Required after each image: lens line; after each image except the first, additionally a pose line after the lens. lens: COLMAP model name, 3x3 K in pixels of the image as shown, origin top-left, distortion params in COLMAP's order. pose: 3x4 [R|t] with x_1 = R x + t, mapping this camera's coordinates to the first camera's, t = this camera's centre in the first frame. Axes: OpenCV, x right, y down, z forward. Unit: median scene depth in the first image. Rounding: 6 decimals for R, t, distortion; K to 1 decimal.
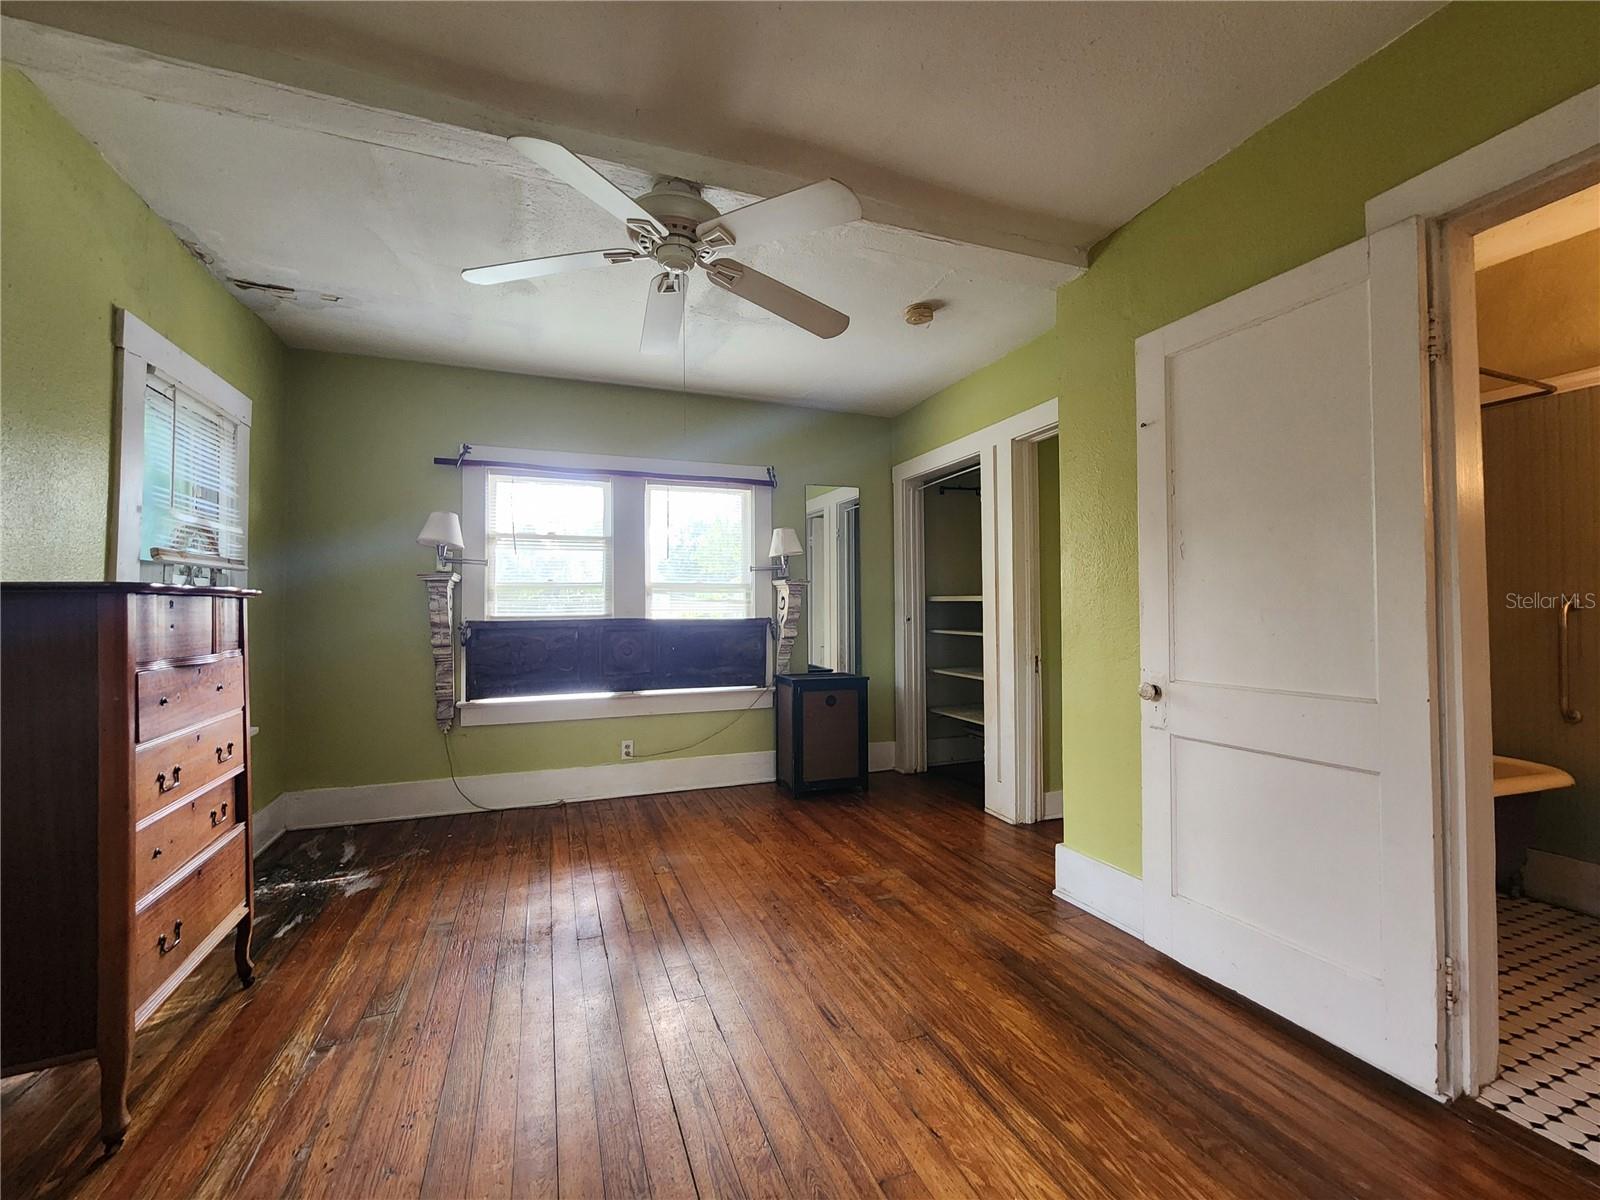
lens RADIAL K [[653.8, 0, 799.9], [0, 653.8, 601.9], [0, 0, 1]] dist [-0.003420, -0.000342]
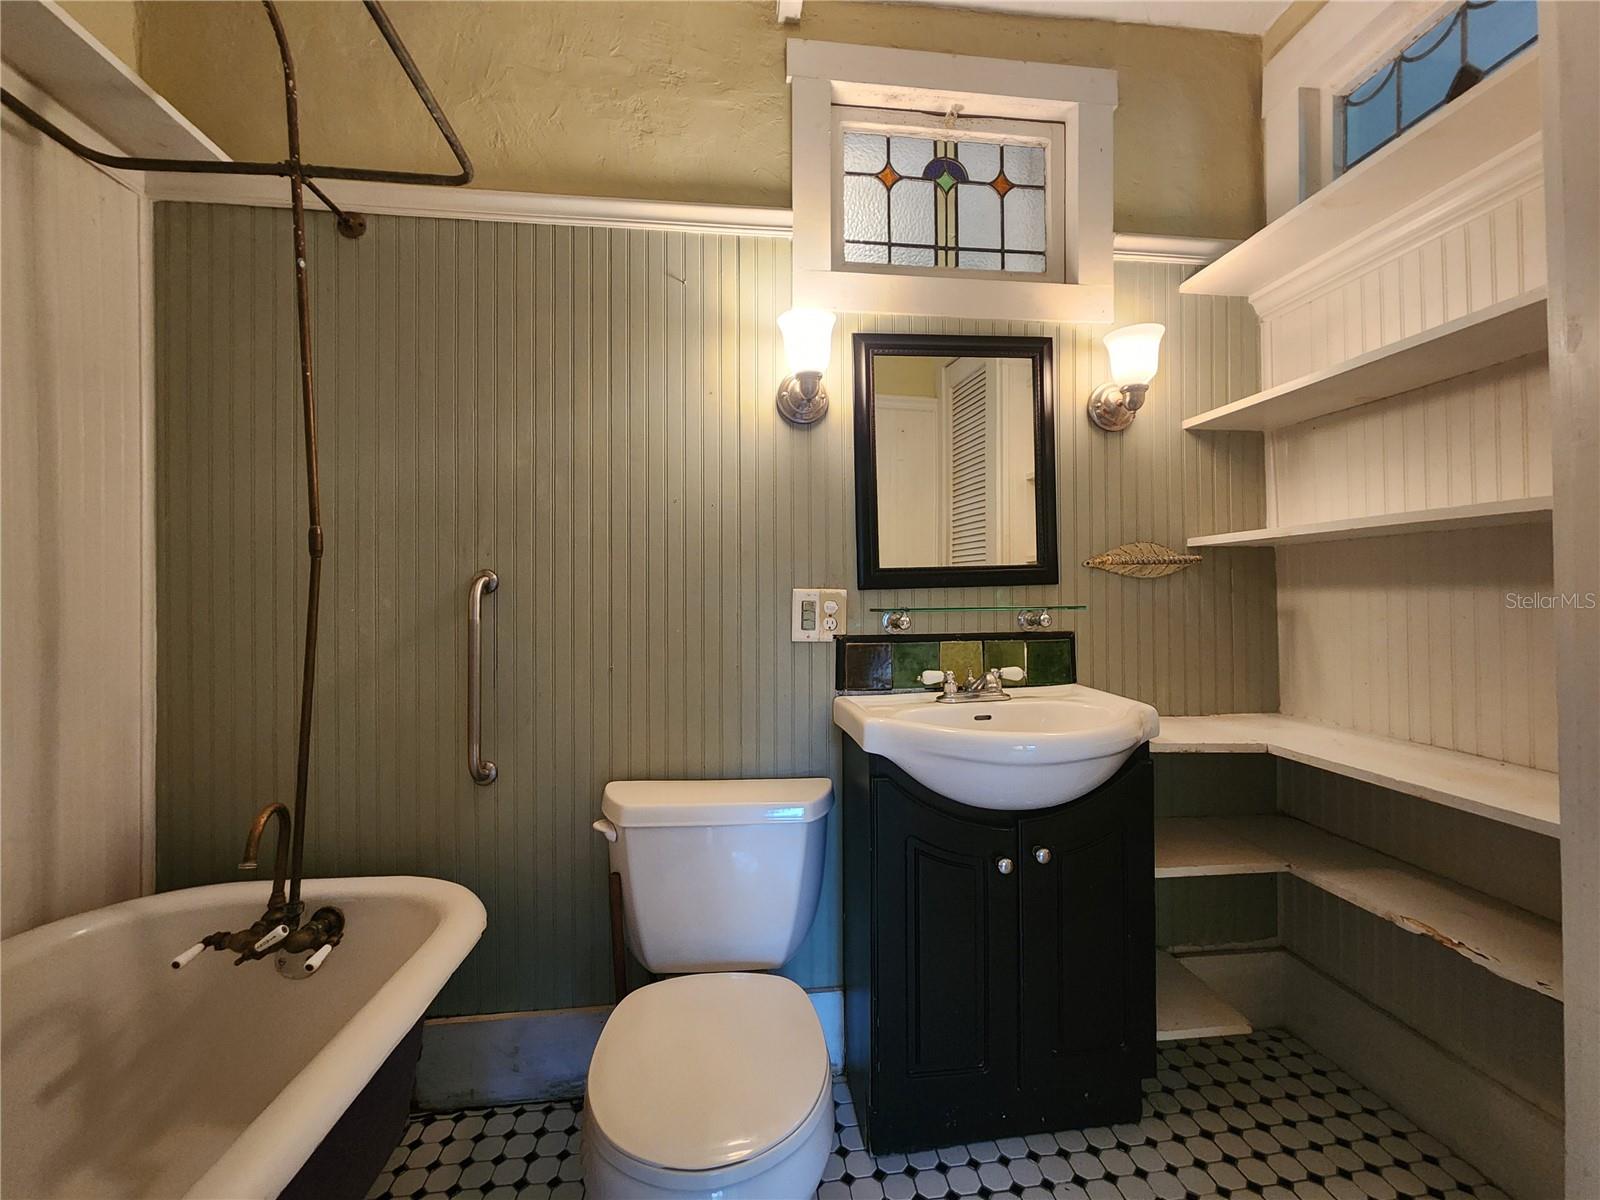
lens RADIAL K [[653.8, 0, 799.4], [0, 653.8, 589.5], [0, 0, 1]] dist [-0.003420, -0.000342]
pose [[0.257308, 0.010033, 0.966277, 0.702215], [-0.014113, 0.999878, -0.006624, 0.009769], [-0.966226, -0.011933, 0.257418, 0.586422]]
